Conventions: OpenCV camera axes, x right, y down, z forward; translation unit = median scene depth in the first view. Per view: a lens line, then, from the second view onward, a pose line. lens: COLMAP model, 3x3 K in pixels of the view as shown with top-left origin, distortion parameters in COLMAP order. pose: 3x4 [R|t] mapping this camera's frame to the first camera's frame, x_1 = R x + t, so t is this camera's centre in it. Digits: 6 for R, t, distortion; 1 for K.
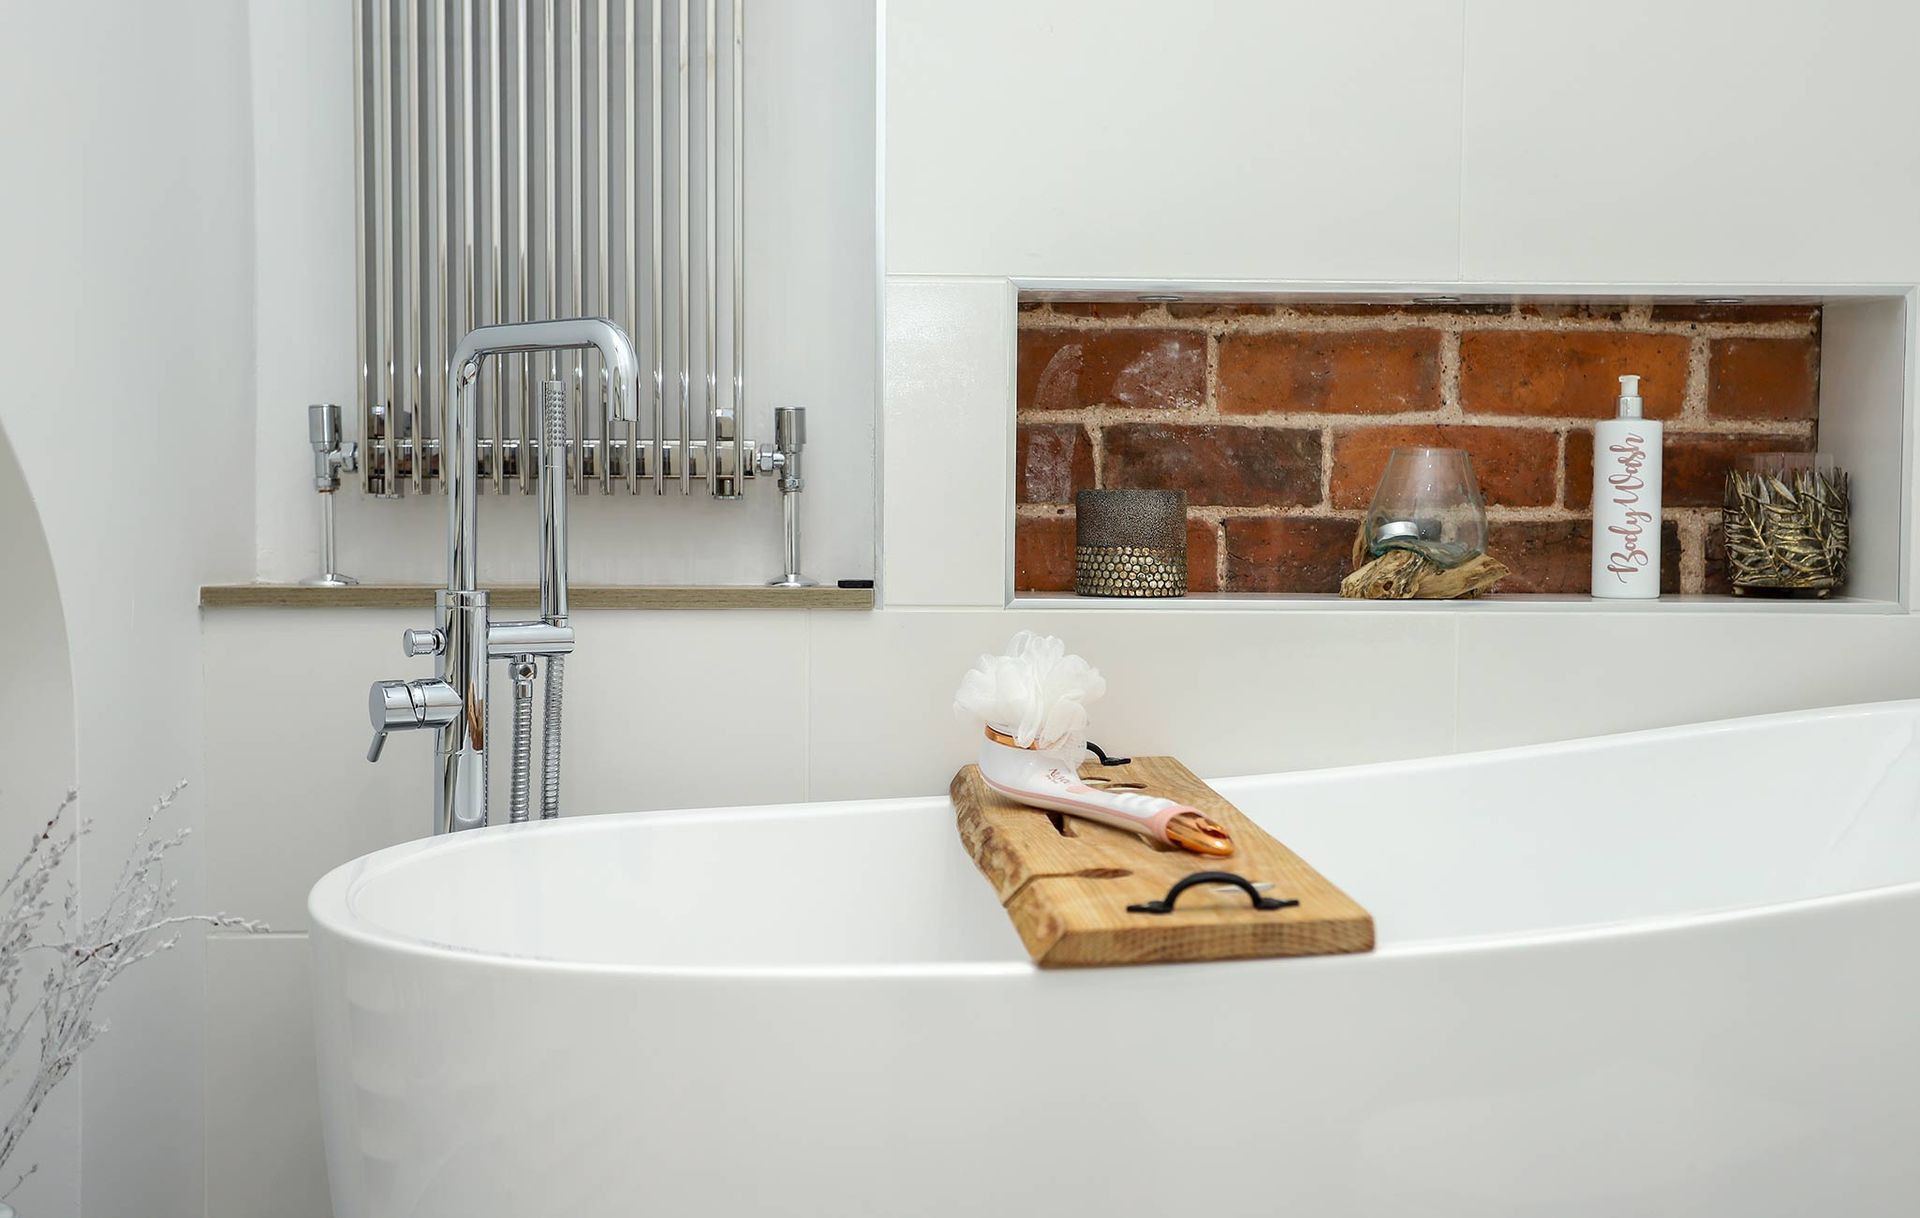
lens RADIAL K [[1990.3, 0, 1045.1], [0, 1990.3, 581.1], [0, 0, 1]] dist [0.010245, 0.122174]
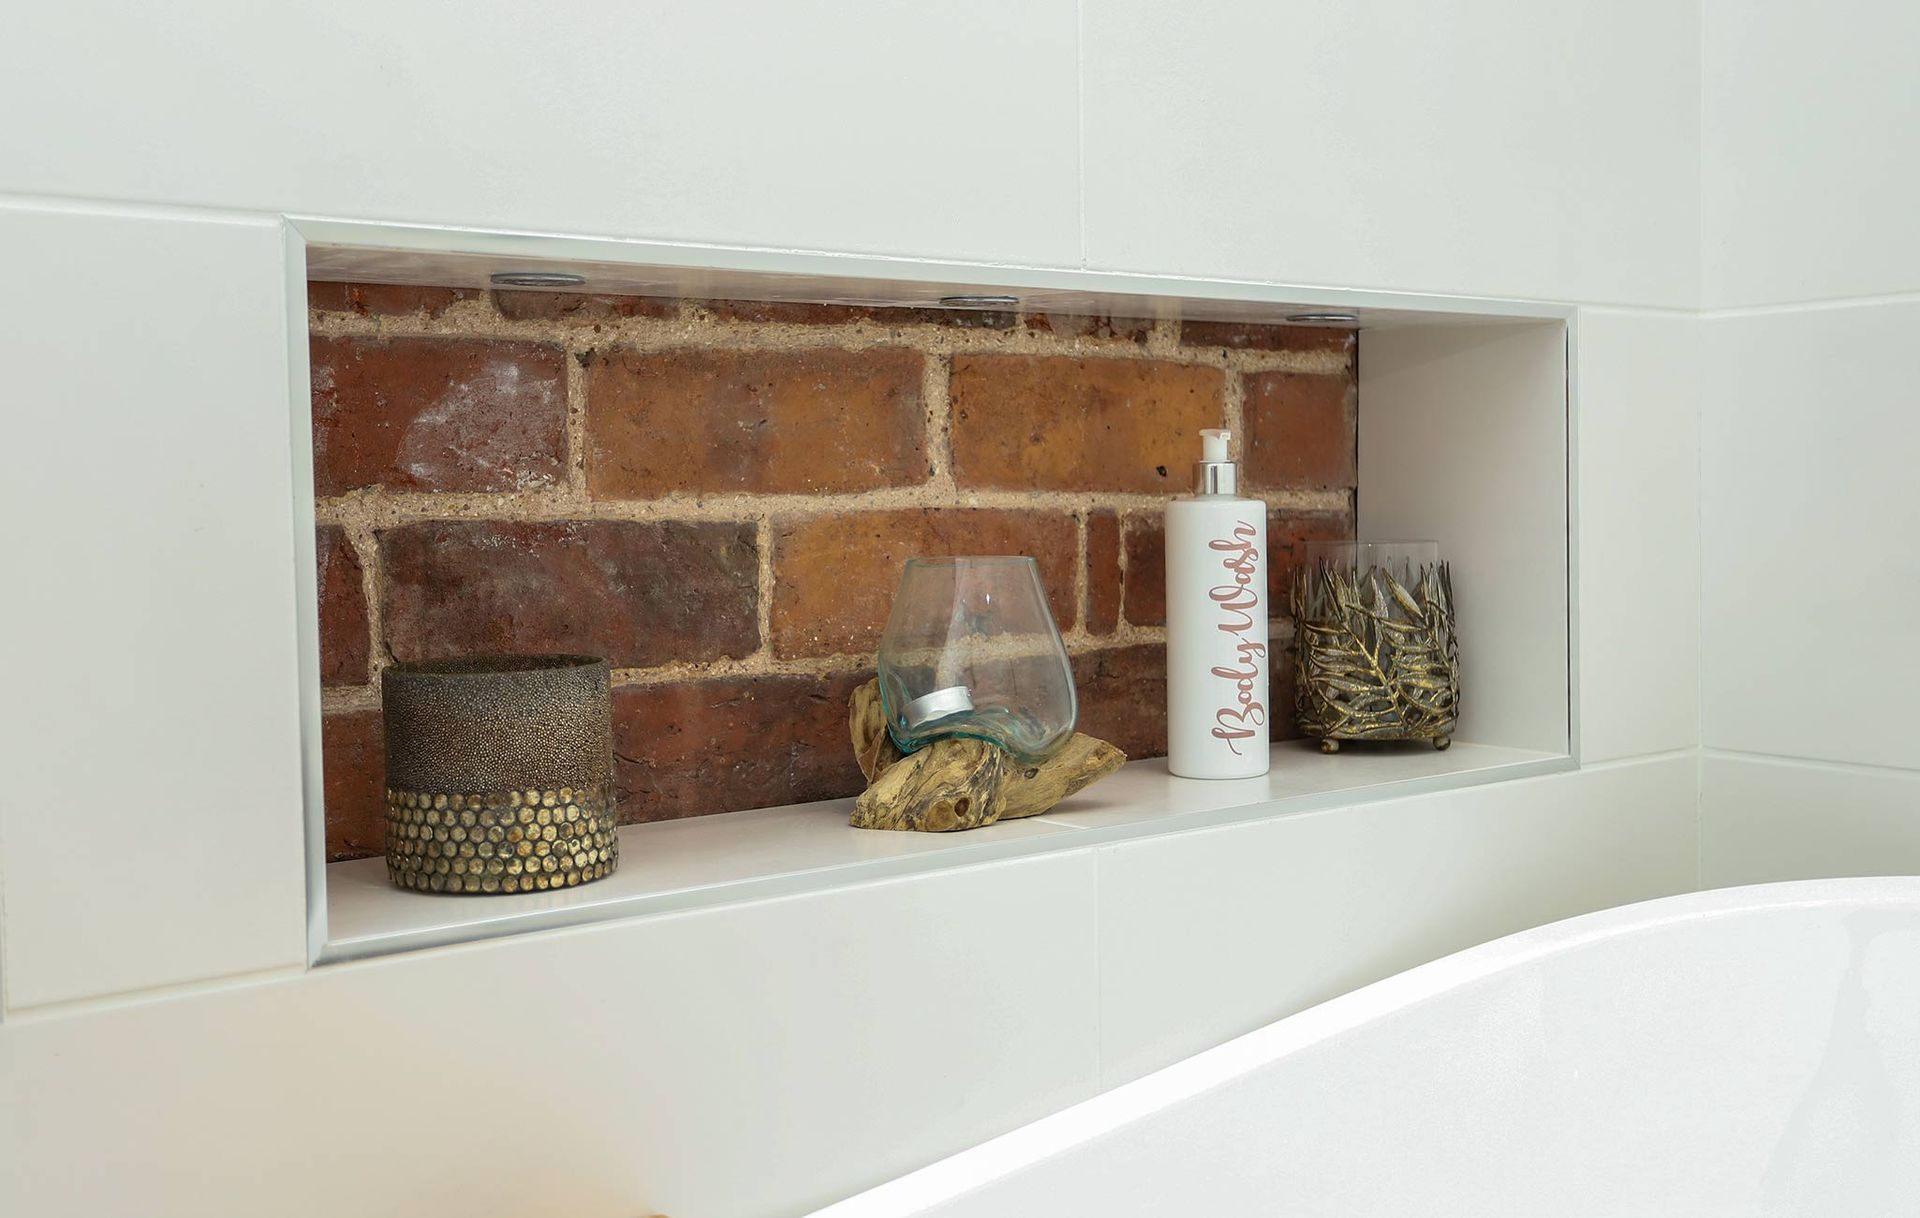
lens RADIAL K [[1948.3, 0, 960.0], [0, 1948.3, 609.0], [0, 0, 1]] dist [-0.017675, -0.010701]
pose [[0.841146, -0.051490, 0.538352, -0.113366], [0.045787, 0.998663, 0.023977, -0.062365], [-0.538867, 0.004482, 0.842379, 0.502508]]
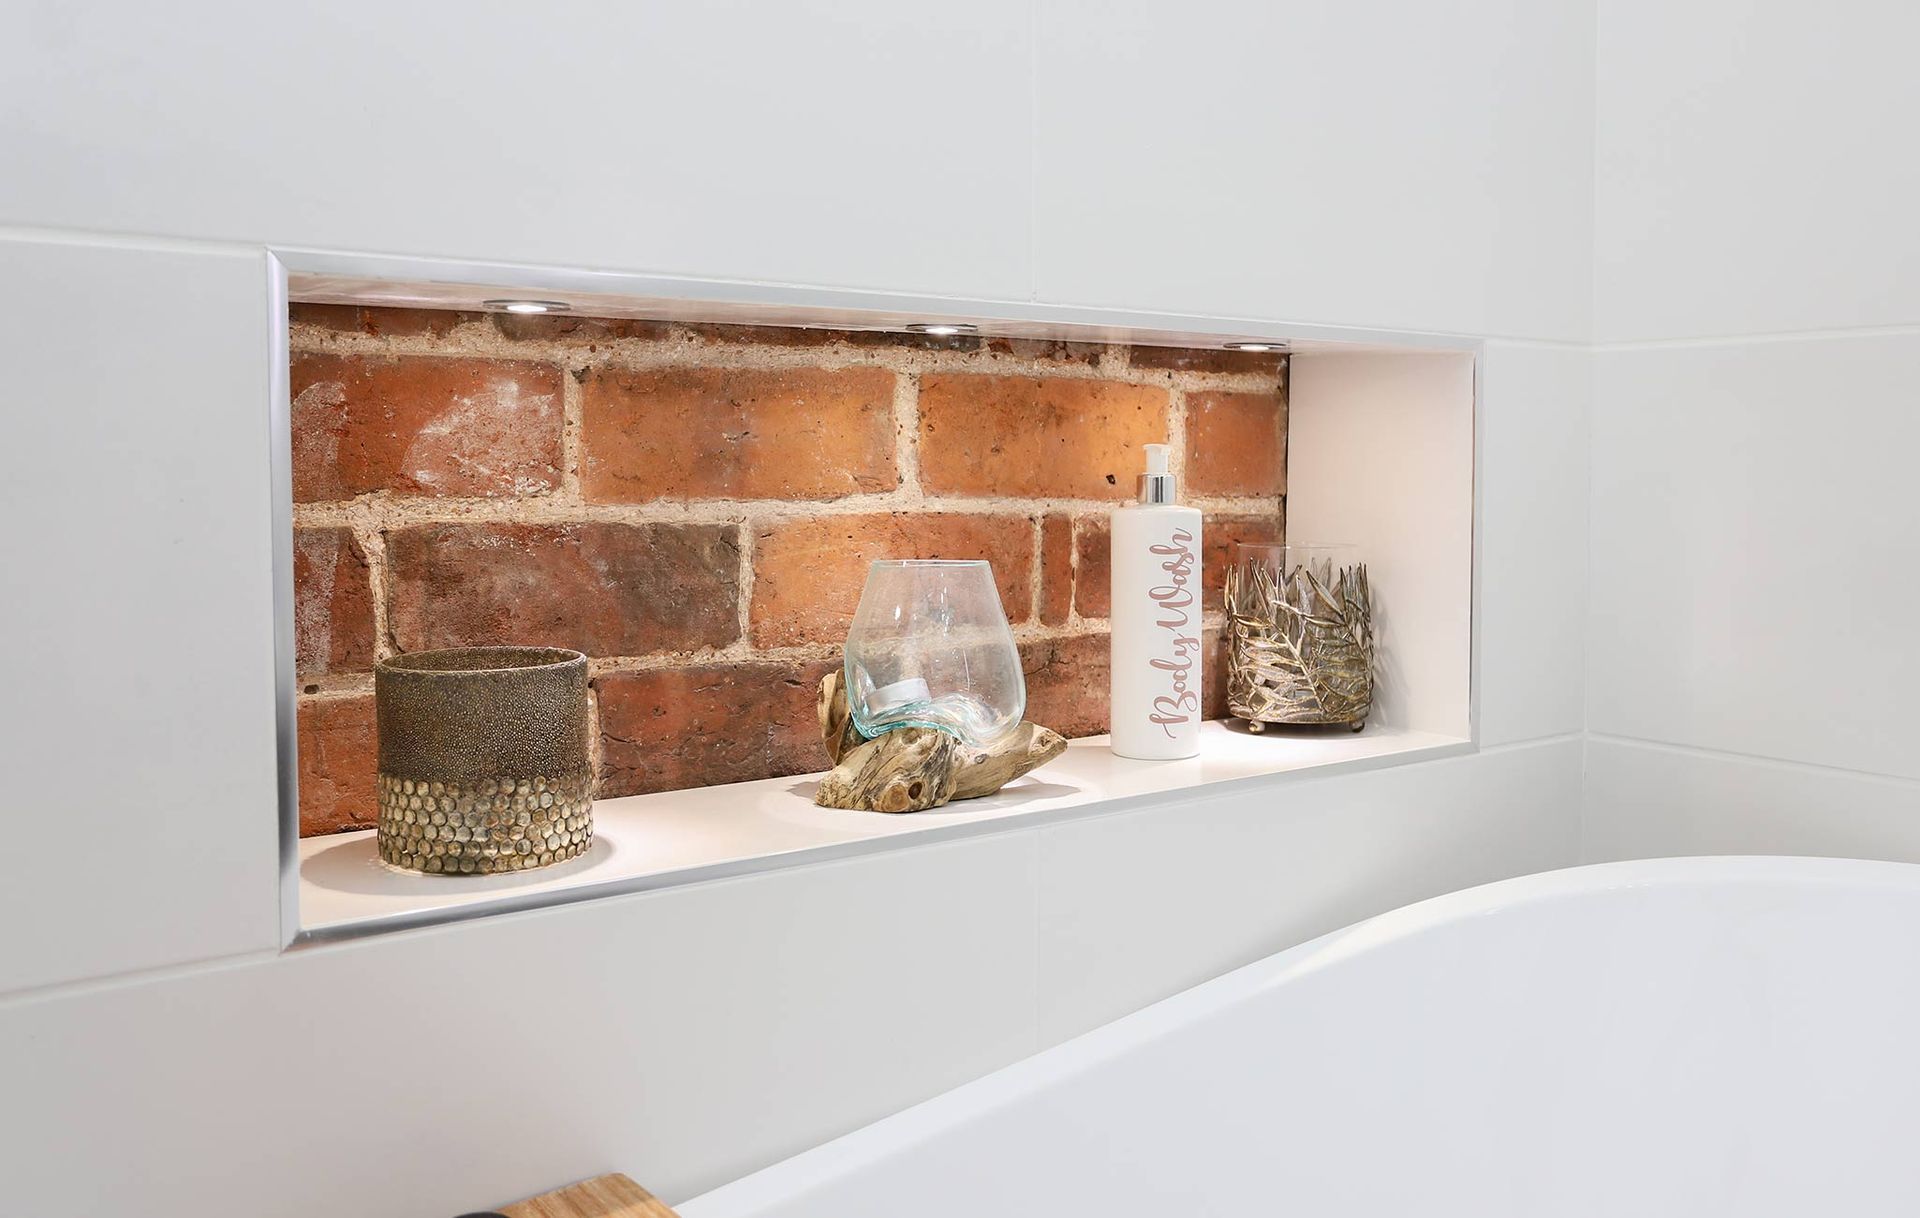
lens RADIAL K [[1609.4, 0, 957.8], [0, 1609.4, 570.3], [0, 0, 1]] dist [-0.050216, 0.004174]
pose [[0.845535, -0.038966, 0.532497, -0.073673], [0.029668, 0.999221, 0.026011, -0.073154], [-0.533096, -0.006195, 0.846032, 0.535899]]
